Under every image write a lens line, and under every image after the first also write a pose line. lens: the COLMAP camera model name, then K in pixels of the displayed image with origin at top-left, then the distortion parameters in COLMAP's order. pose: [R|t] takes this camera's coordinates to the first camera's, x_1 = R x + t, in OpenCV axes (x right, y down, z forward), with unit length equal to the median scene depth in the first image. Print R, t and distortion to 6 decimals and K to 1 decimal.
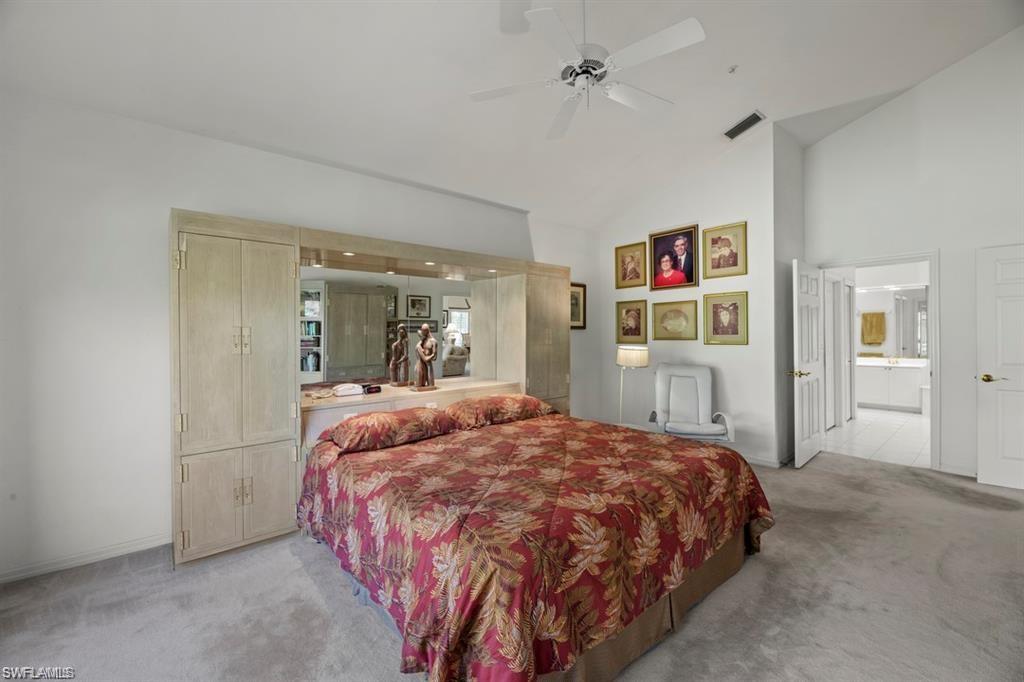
lens RADIAL K [[415.4, 0, 510.5], [0, 415.4, 336.9], [0, 0, 1]] dist [0.001147, -0.003411]
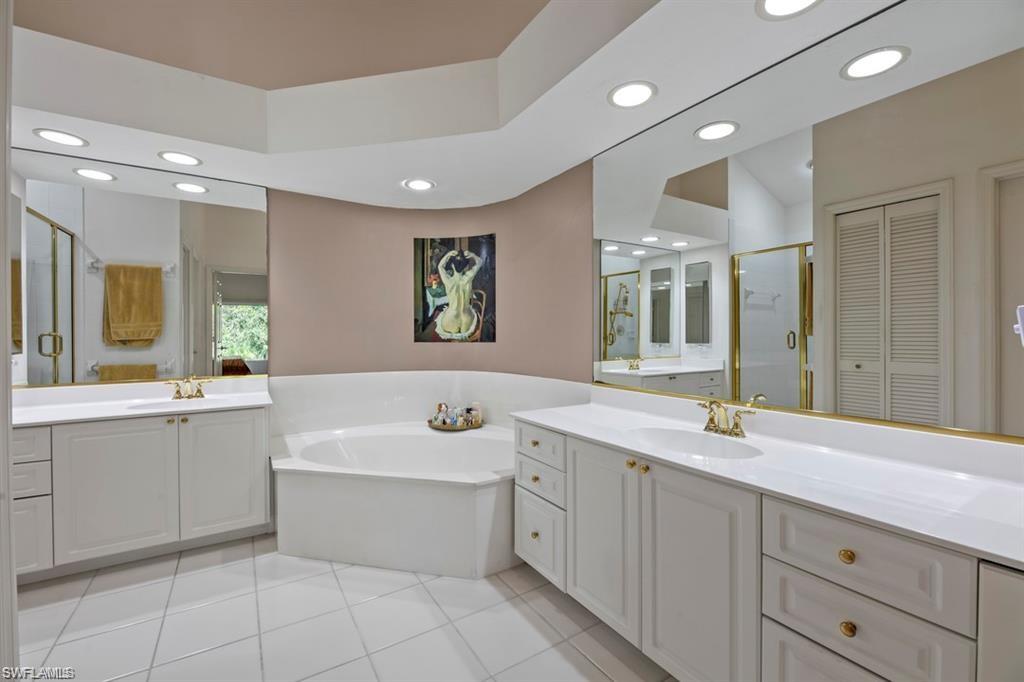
lens RADIAL K [[415.4, 0, 510.5], [0, 415.4, 336.9], [0, 0, 1]] dist [0.001147, -0.003411]
pose [[0.134675, 0.002361, 0.990887, 0.523424], [0.011911, 0.999921, -0.004001, 0.017361], [-0.990818, 0.012341, 0.134636, 0.582017]]
